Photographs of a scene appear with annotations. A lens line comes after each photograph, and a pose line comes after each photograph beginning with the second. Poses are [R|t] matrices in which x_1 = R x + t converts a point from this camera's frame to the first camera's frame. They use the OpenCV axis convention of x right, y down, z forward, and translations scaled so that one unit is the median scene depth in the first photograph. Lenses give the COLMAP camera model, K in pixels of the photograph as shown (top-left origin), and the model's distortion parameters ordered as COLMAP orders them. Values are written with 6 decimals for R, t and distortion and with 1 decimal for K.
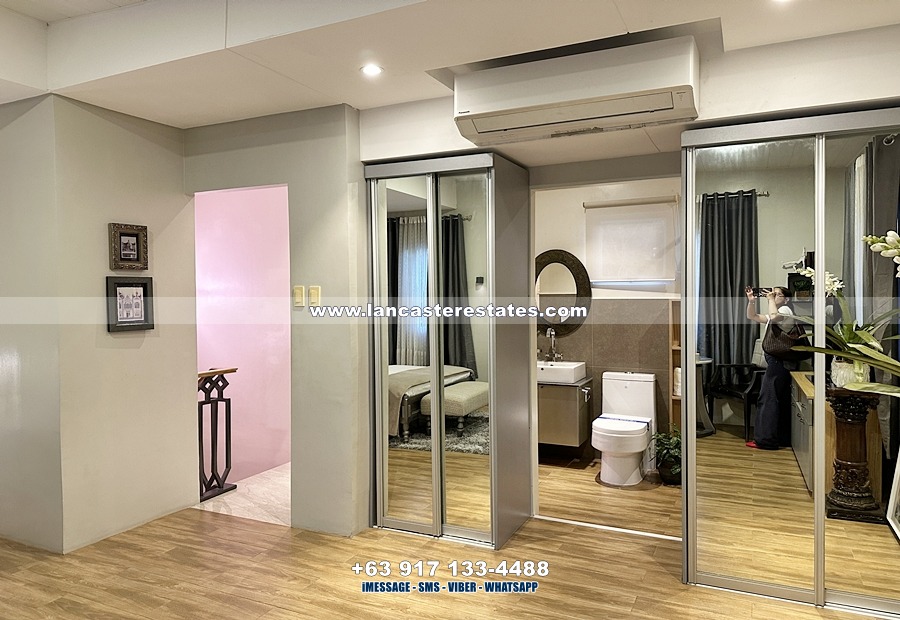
lens RADIAL K [[633.2, 0, 423.1], [0, 633.2, 311.4], [0, 0, 1]] dist [0.064124, -0.080697]
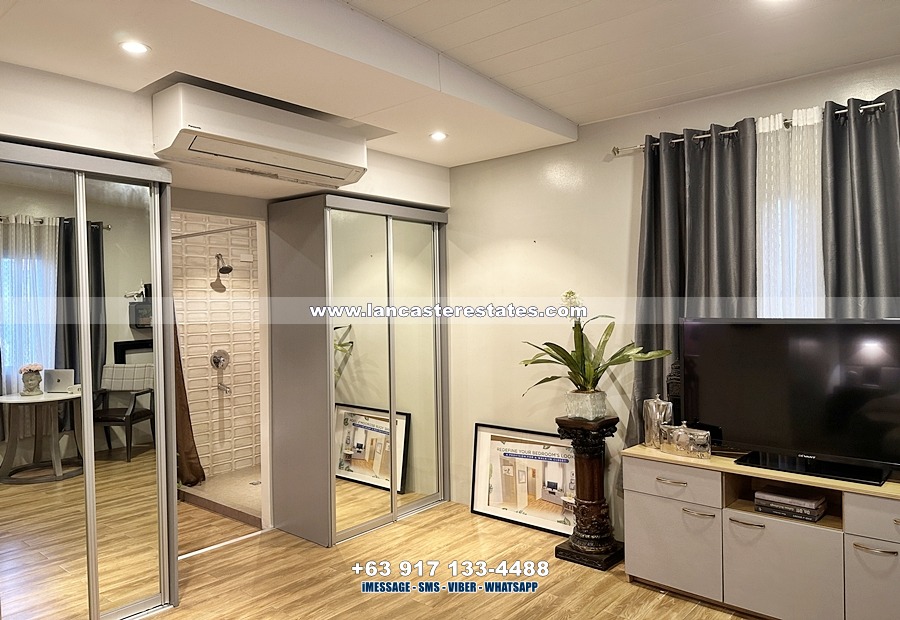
lens RADIAL K [[633.2, 0, 453.3], [0, 633.2, 310.1], [0, 0, 1]] dist [0.064124, -0.080697]
pose [[0.251648, 0.000146, 0.967819, -0.673882], [0.044468, 0.998942, -0.011713, -0.017031], [-0.966797, 0.045985, 0.251376, 0.378483]]
